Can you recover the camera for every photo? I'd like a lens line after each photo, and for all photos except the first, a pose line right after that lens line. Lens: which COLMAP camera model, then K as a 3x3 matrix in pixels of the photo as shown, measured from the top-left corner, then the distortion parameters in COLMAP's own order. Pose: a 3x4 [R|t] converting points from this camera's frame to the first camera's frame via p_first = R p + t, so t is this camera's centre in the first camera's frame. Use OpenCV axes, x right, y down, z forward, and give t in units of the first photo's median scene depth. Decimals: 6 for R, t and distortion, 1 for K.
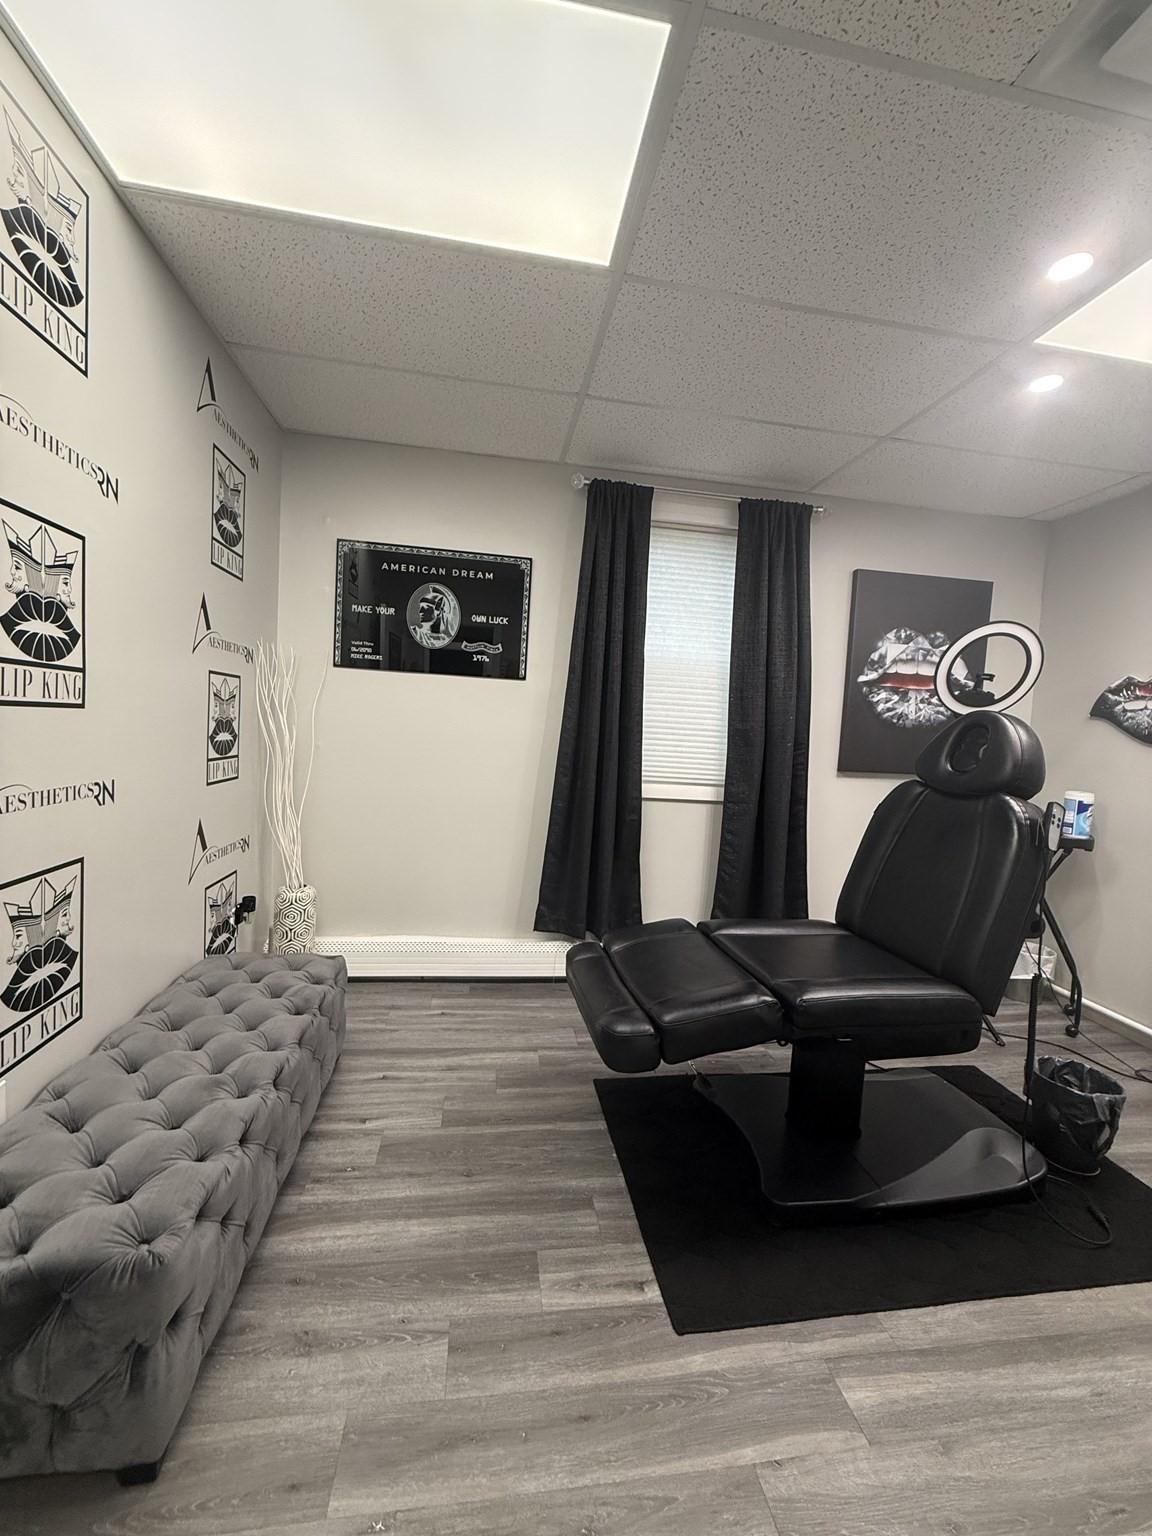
lens RADIAL K [[611.8, 0, 576.6], [0, 611.8, 765.0], [0, 0, 1]] dist [-0.003049, 0.000358]
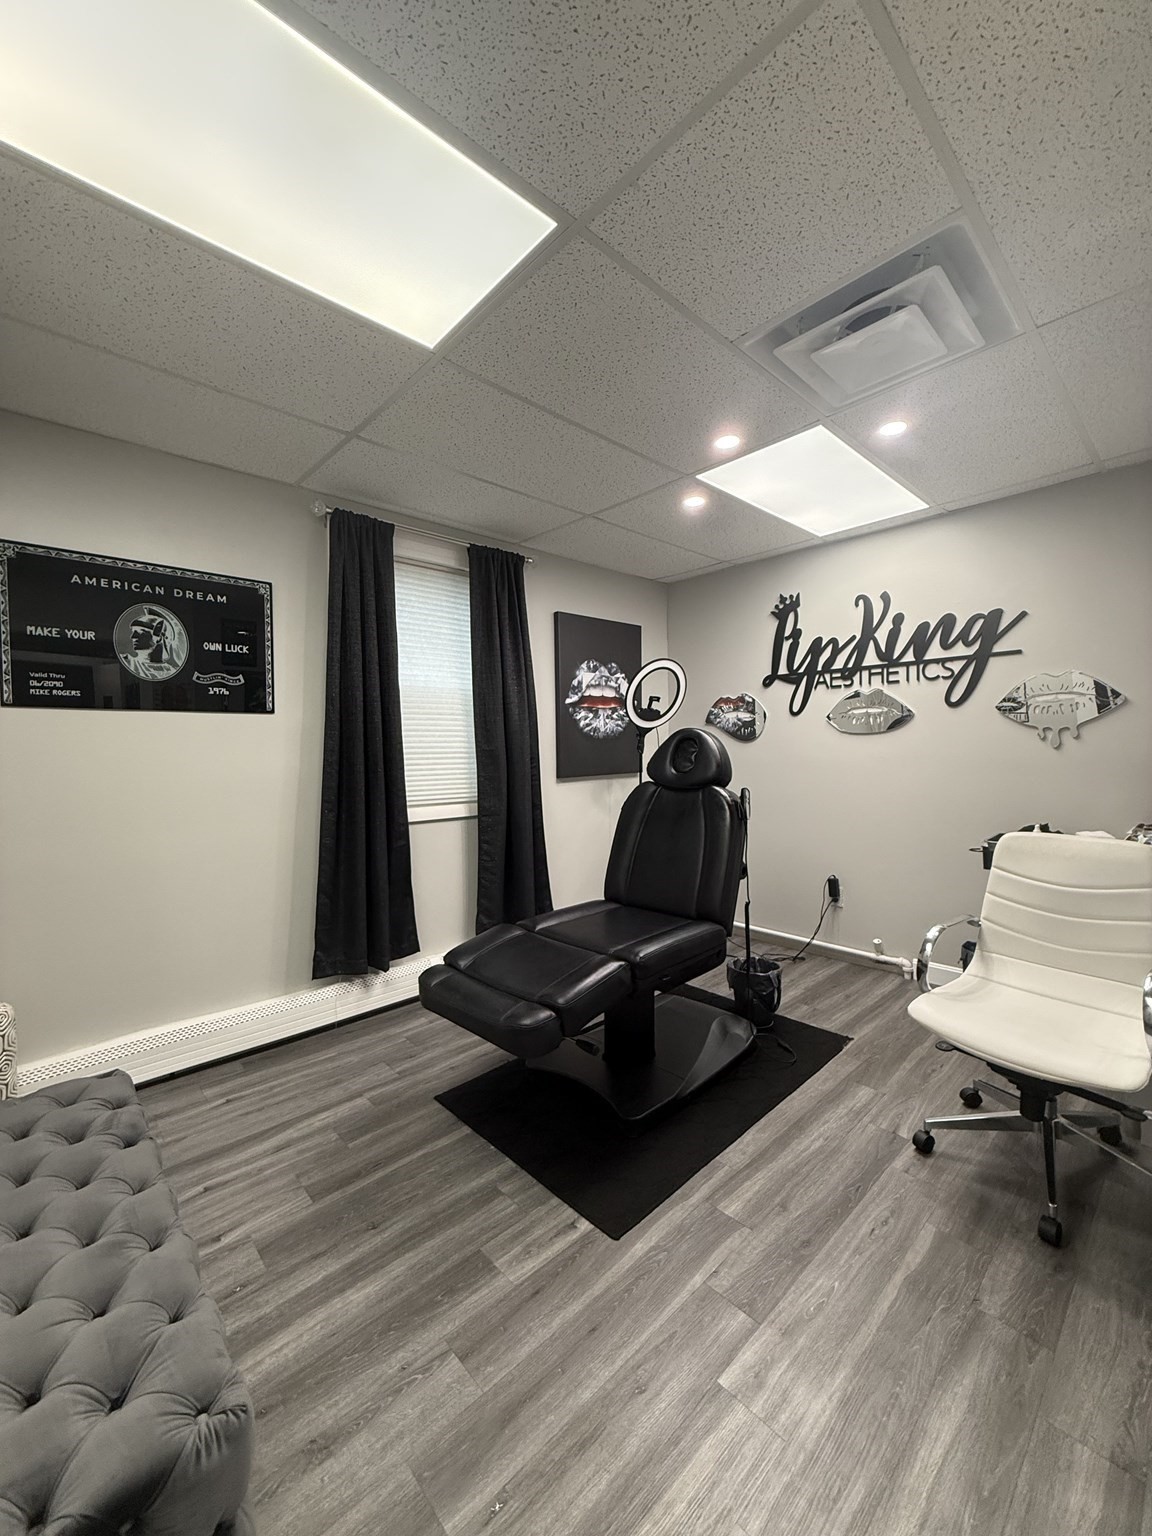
lens RADIAL K [[611.8, 0, 579.9], [0, 611.8, 764.5], [0, 0, 1]] dist [-0.003049, 0.000358]
pose [[0.820904, -0.085463, 0.564636, -0.342961], [0.094106, 0.995466, 0.013857, -0.046696], [-0.563260, 0.041761, 0.825224, -0.026957]]
